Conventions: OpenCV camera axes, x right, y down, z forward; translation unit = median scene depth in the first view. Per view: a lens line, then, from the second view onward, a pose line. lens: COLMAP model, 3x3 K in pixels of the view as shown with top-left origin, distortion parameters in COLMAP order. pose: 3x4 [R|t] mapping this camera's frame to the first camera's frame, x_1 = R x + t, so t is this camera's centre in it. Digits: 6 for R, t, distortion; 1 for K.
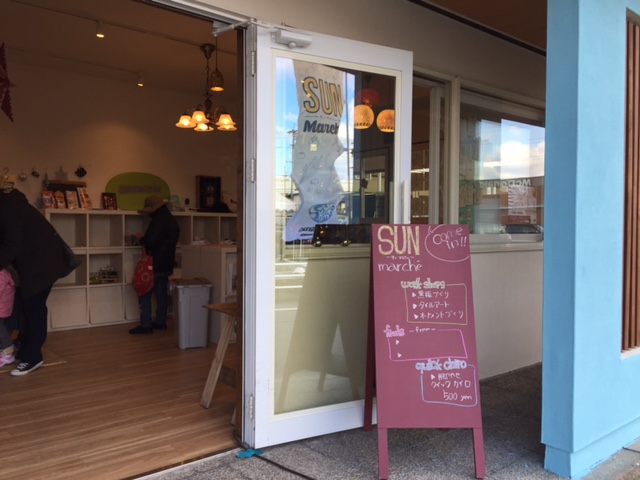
lens RADIAL K [[534.3, 0, 320.0], [0, 534.3, 240.0], [0, 0, 1]] dist [0.104180, -0.117019]
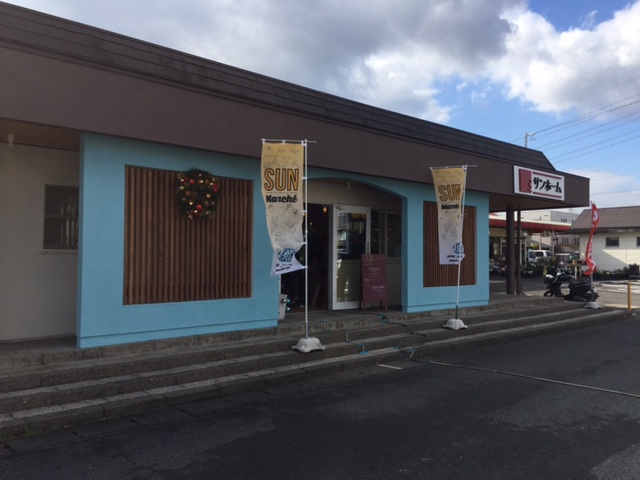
lens RADIAL K [[534.3, 0, 320.0], [0, 534.3, 240.0], [0, 0, 1]] dist [0.104180, -0.117019]
pose [[0.999546, -0.000996, 0.030111, -0.330625], [0.002734, 0.998329, -0.057727, 0.100200], [-0.030003, 0.057784, 0.997878, -2.981714]]
